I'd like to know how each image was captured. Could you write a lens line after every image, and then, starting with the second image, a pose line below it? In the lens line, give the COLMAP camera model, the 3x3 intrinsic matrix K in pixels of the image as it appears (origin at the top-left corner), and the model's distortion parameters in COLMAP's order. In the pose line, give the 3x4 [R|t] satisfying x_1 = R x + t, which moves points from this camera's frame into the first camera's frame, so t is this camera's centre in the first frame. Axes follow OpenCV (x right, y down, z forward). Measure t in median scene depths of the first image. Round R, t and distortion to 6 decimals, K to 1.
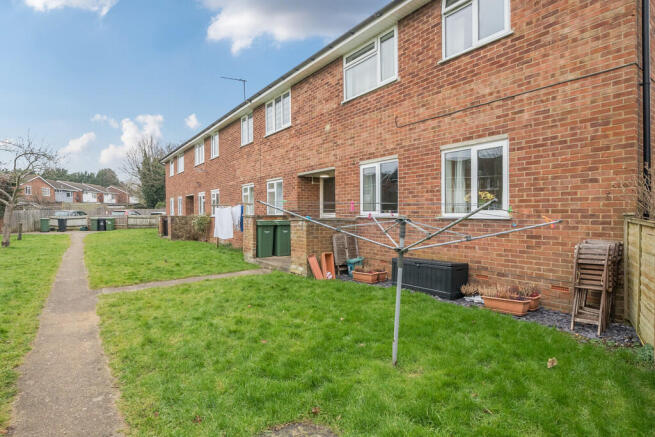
lens RADIAL K [[351.8, 0, 327.3], [0, 351.8, 217.2], [0, 0, 1]] dist [-0.006476, -0.001119]
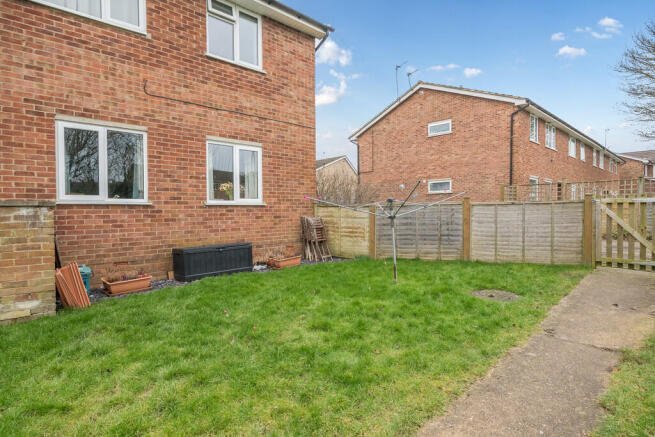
lens RADIAL K [[351.8, 0, 327.3], [0, 351.8, 216.9], [0, 0, 1]] dist [-0.006476, -0.001119]
pose [[-0.138653, -0.010695, 0.990283, -0.718683], [0.019689, 0.999714, 0.013554, 0.029853], [-0.990145, 0.021377, -0.138403, 0.754841]]
